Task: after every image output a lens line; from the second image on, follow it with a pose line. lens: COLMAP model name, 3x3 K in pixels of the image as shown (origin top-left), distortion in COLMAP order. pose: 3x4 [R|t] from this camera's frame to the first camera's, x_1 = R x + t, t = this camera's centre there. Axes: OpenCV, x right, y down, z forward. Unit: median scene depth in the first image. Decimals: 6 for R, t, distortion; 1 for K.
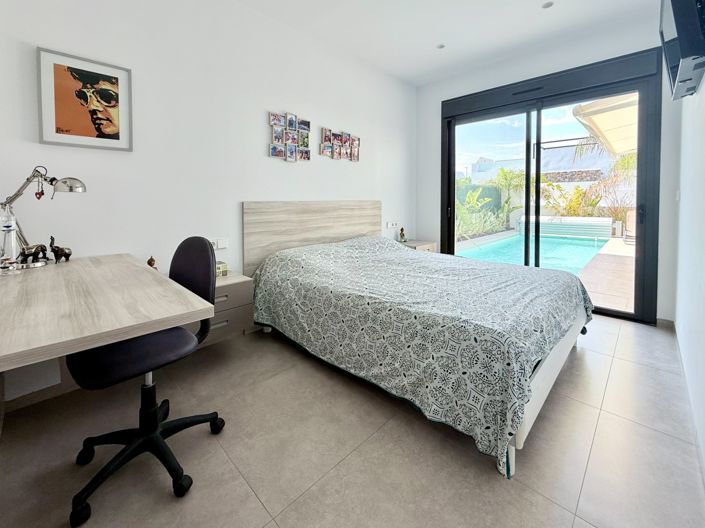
lens RADIAL K [[304.5, 0, 352.0], [0, 304.5, 208.5], [0, 0, 1]] dist [0.000898, 0.000102]
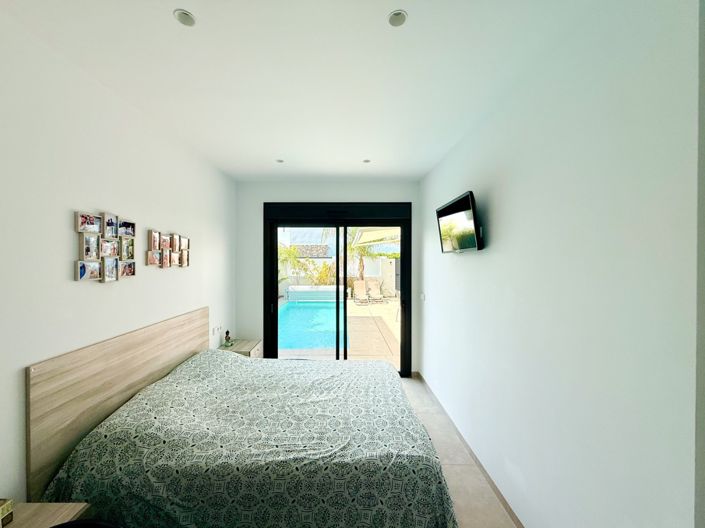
lens RADIAL K [[284.4, 0, 344.3], [0, 284.4, 263.4], [0, 0, 1]] dist [-0.001770, -0.000107]
pose [[0.715093, -0.001368, 0.699028, -0.256472], [0.014889, 0.999801, -0.013275, -0.171377], [-0.698871, 0.019900, 0.714971, 0.157192]]
